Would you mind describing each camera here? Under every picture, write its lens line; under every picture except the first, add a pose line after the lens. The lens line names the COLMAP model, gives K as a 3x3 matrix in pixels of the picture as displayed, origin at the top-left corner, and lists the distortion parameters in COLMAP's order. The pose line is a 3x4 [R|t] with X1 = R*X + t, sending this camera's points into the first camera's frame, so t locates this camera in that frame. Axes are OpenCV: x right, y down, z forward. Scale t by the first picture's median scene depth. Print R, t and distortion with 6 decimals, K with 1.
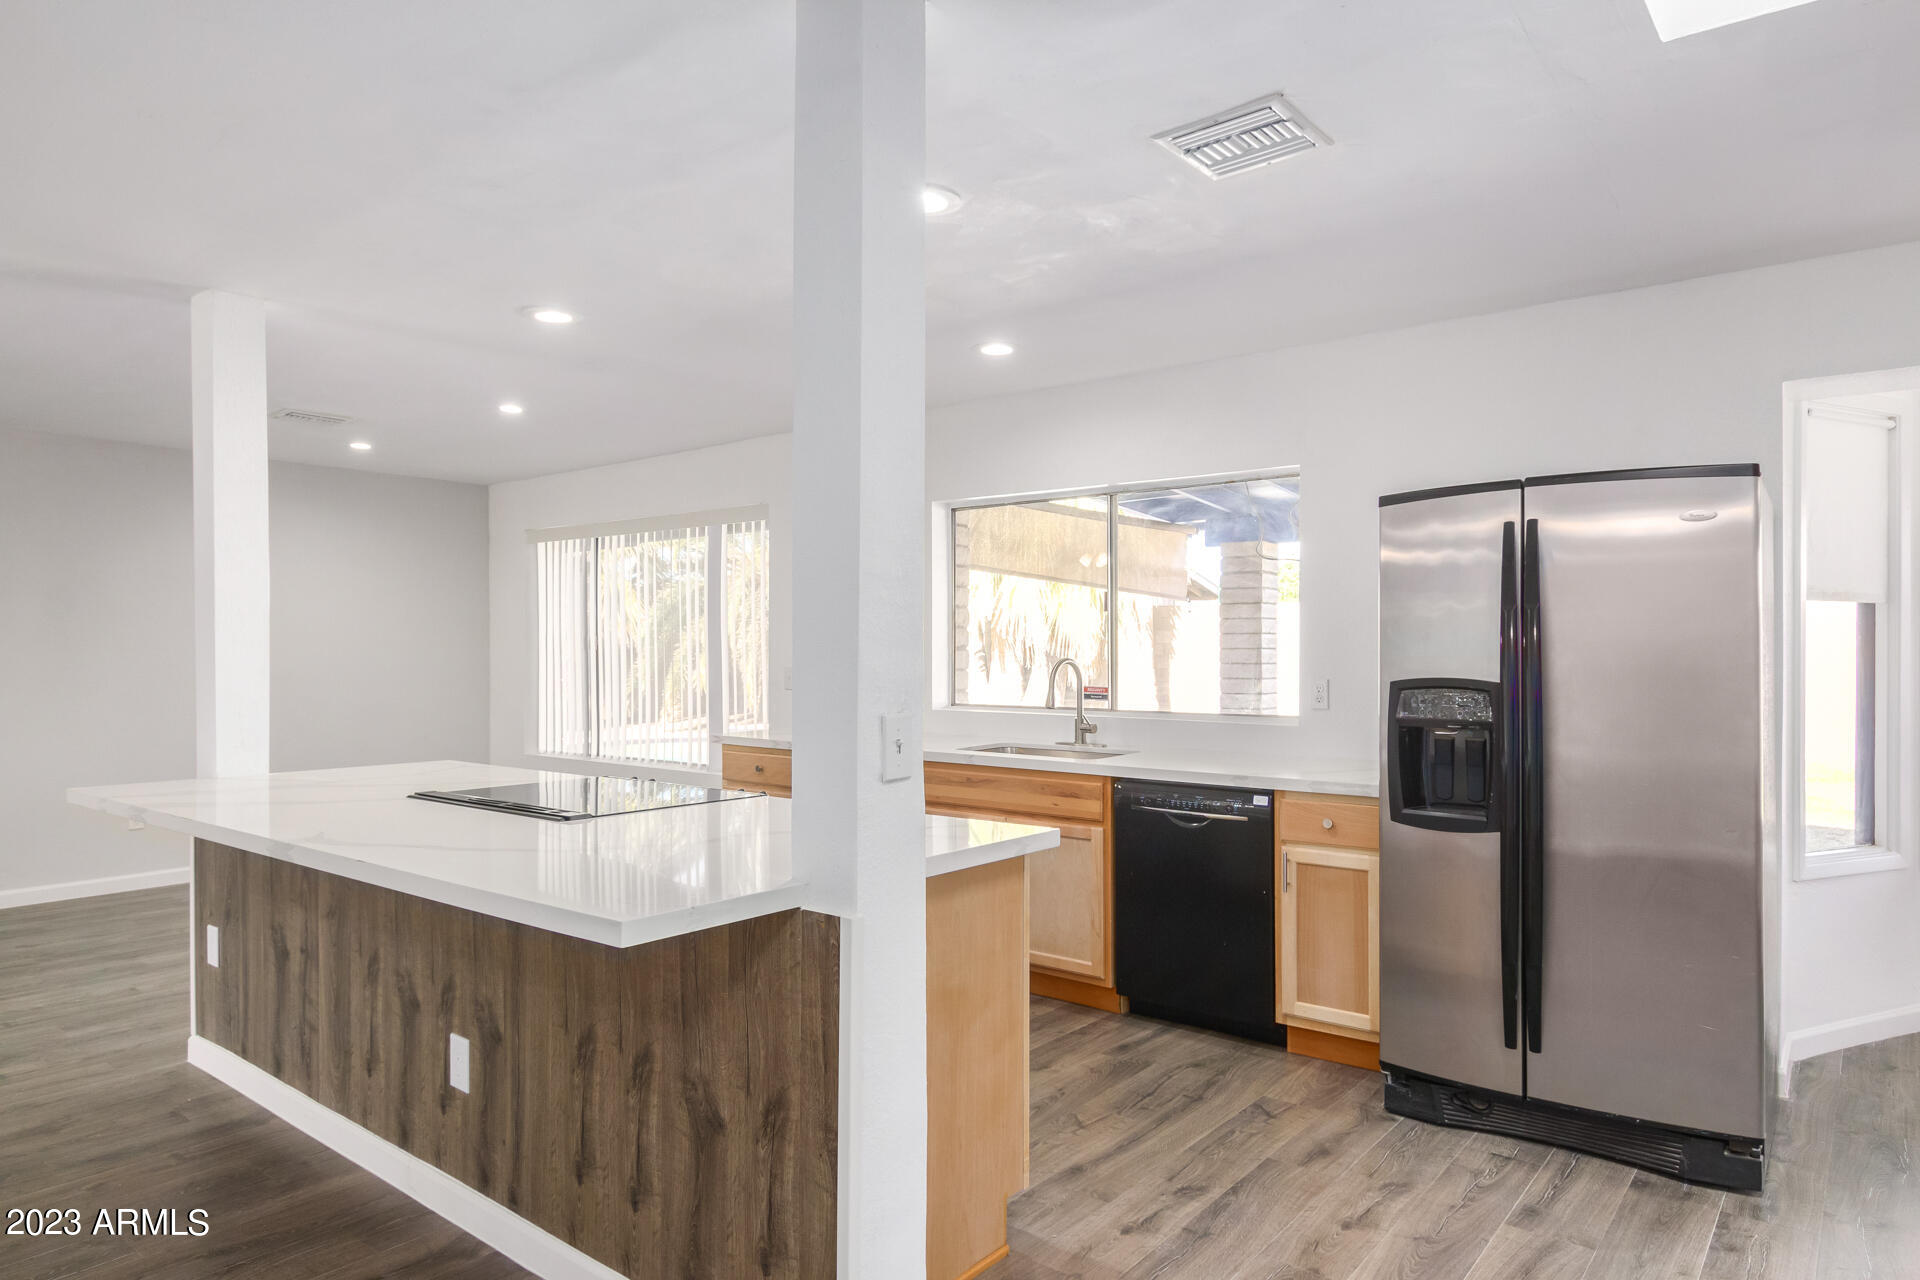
lens RADIAL K [[1167.1, 0, 960.0], [0, 1167.1, 640.0], [0, 0, 1]] dist [0.014361, 0.000989]
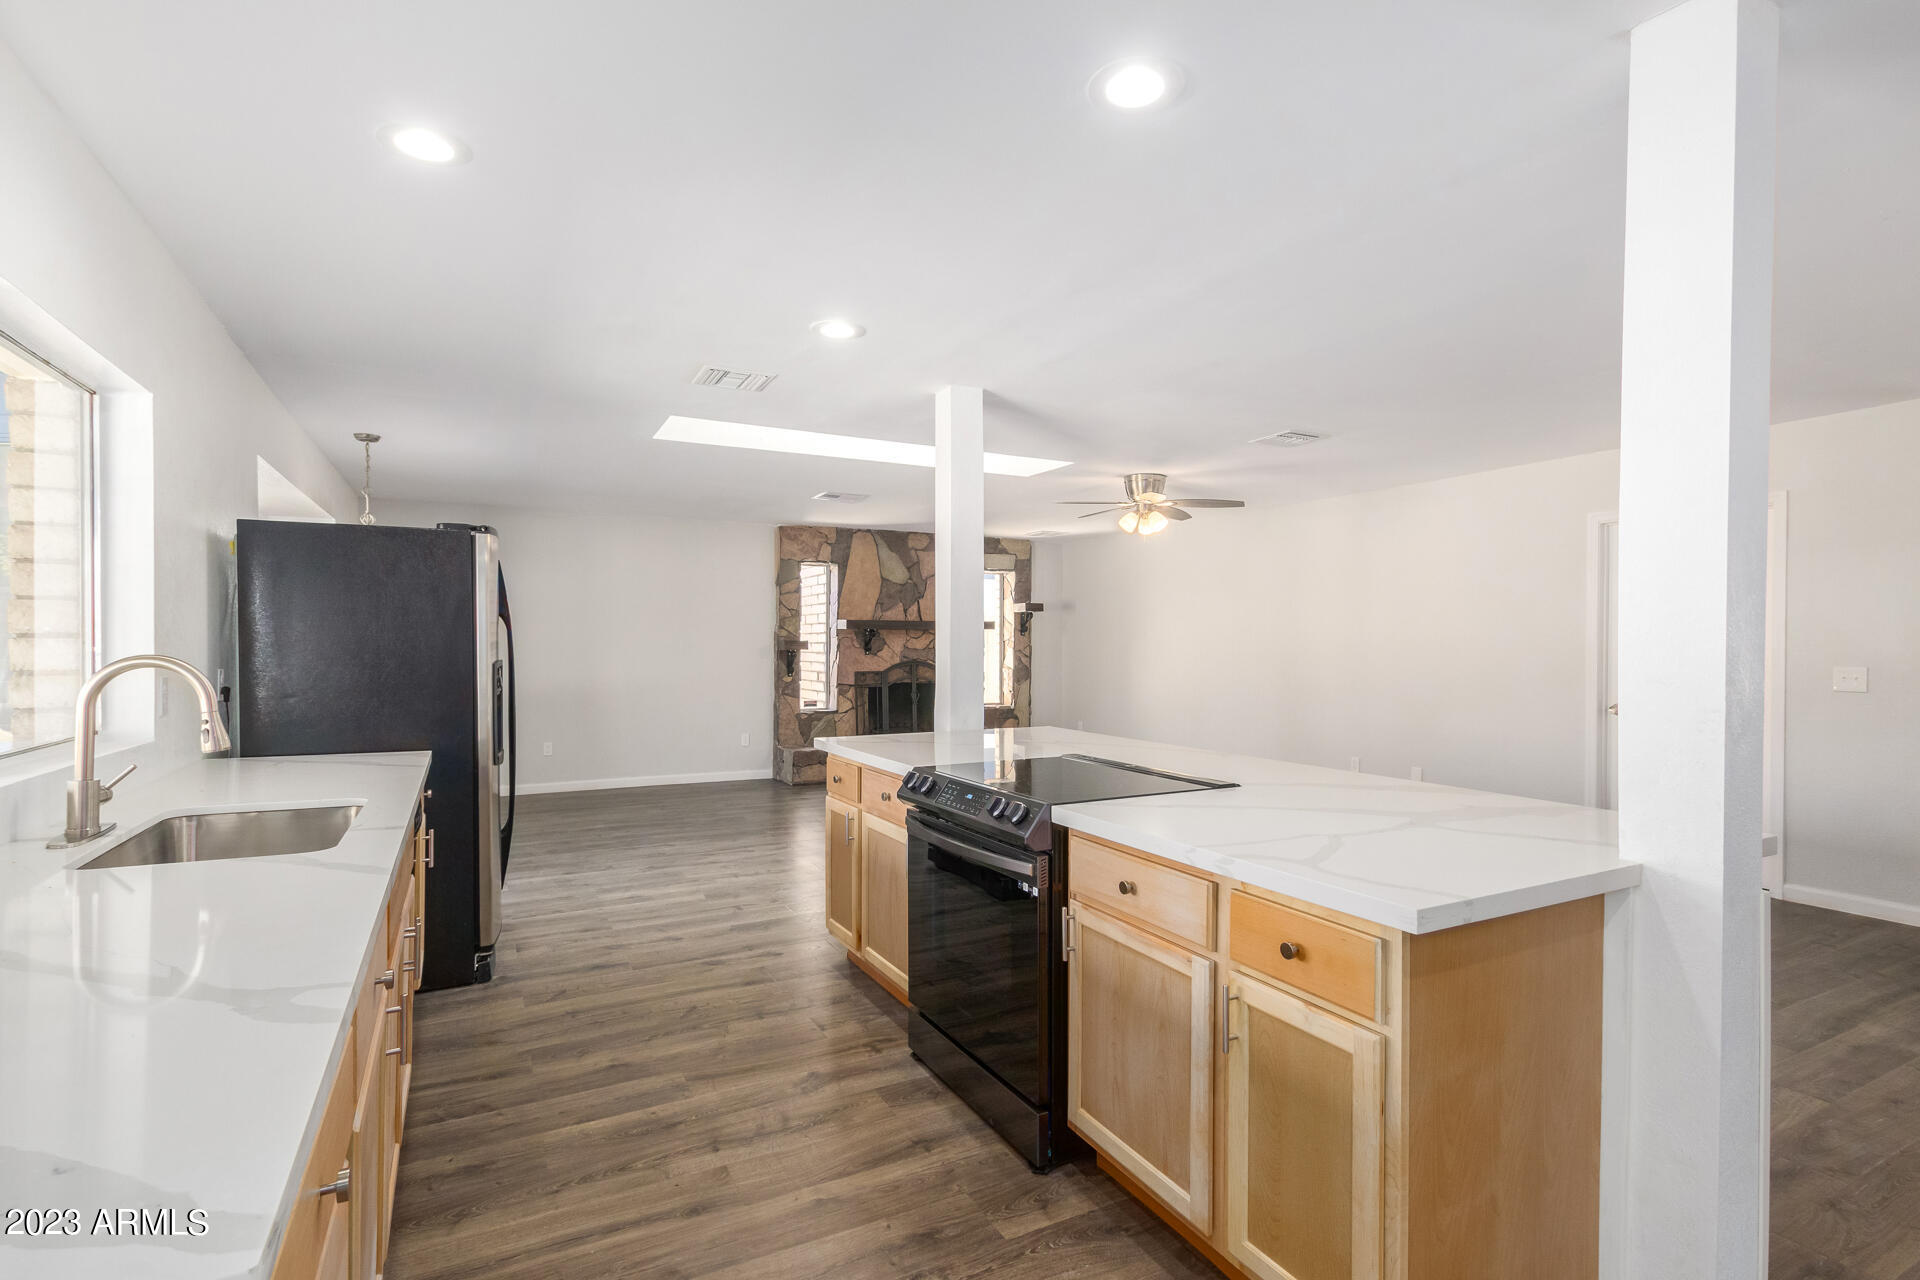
lens RADIAL K [[899.2, 0, 957.8], [0, 899.2, 654.6], [0, 0, 1]] dist [0.019383, 0.000052]
pose [[-0.916965, -0.007201, 0.398903, -0.580027], [-0.004736, 0.999963, 0.007164, 0.014420], [-0.398940, 0.004680, -0.916965, 1.852193]]
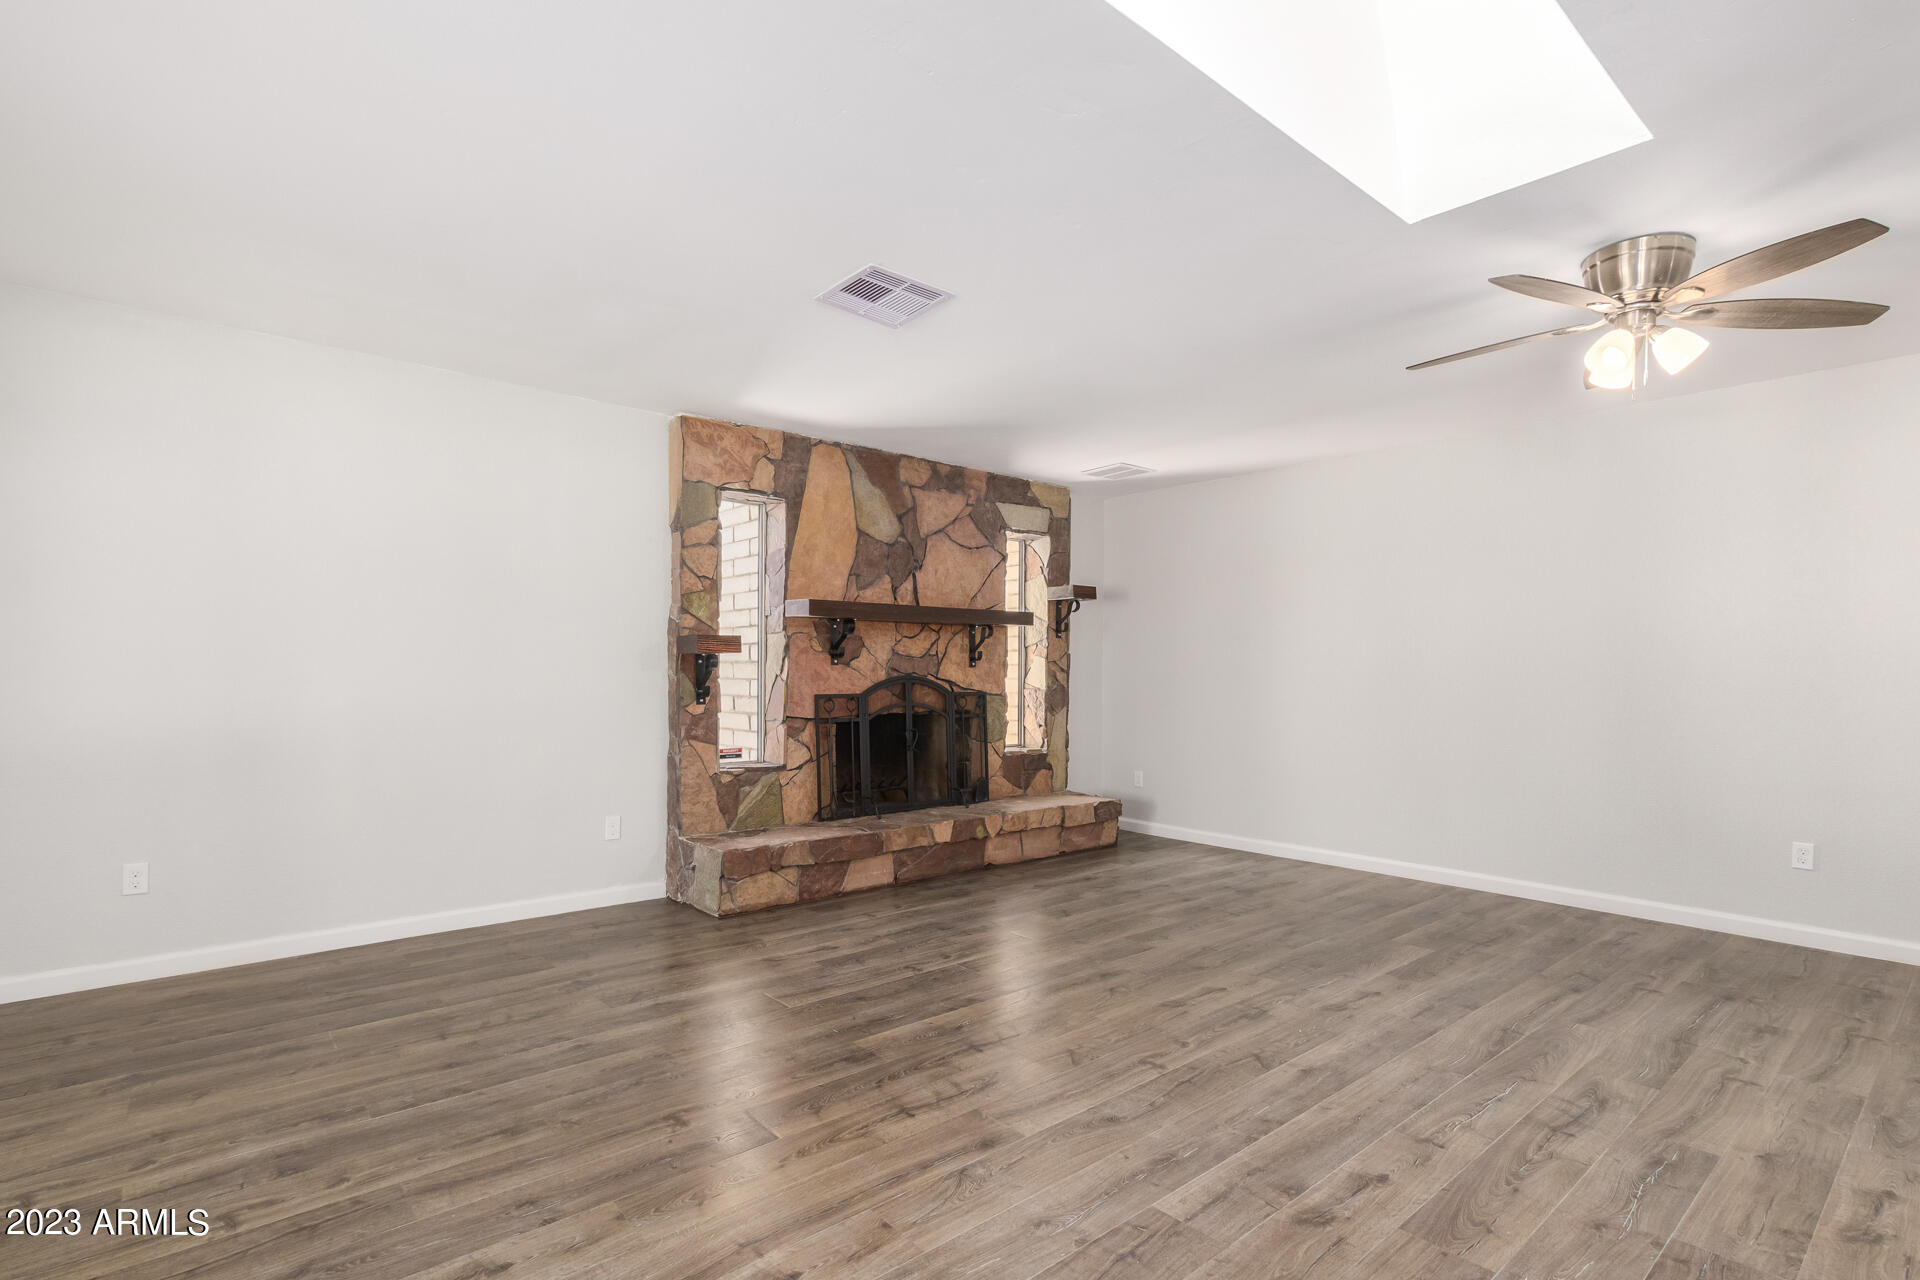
lens RADIAL K [[913.8, 0, 971.0], [0, 913.8, 684.0], [0, 0, 1]] dist [0.011000, -0.000003]
pose [[-0.984060, -0.007009, 0.177697, 0.312437], [-0.005715, 0.999953, 0.007790, 0.058087], [-0.177743, 0.006650, -0.984054, 0.892165]]
